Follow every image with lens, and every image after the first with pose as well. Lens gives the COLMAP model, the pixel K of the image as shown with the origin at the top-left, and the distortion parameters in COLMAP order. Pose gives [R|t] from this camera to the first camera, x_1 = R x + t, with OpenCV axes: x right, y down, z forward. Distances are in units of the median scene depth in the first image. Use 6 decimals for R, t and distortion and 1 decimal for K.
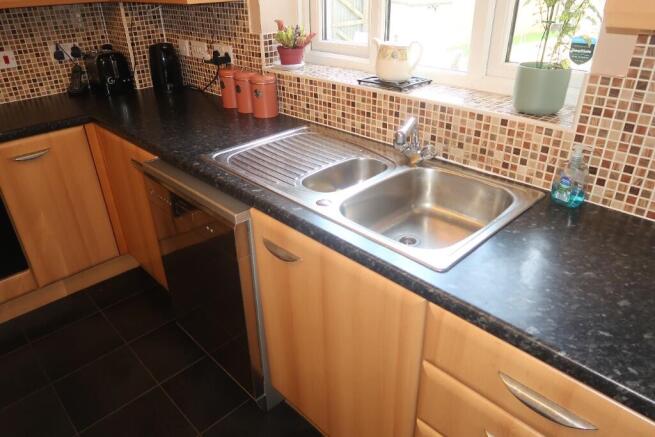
lens RADIAL K [[452.5, 0, 323.6], [0, 452.5, 220.0], [0, 0, 1]] dist [-0.030984, 0.008231]
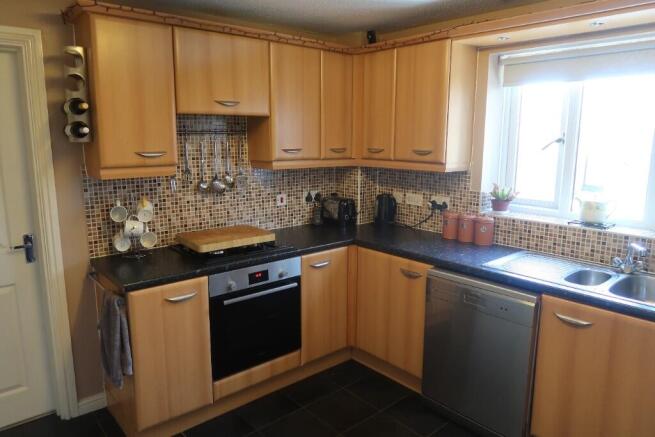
lens RADIAL K [[452.5, 0, 329.8], [0, 452.5, 218.2], [0, 0, 1]] dist [-0.030984, 0.008231]
pose [[0.998608, 0.035825, -0.038703, -0.532614], [-0.046259, 0.947435, -0.316586, 0.160049], [0.025327, 0.317936, 0.947774, -0.383414]]
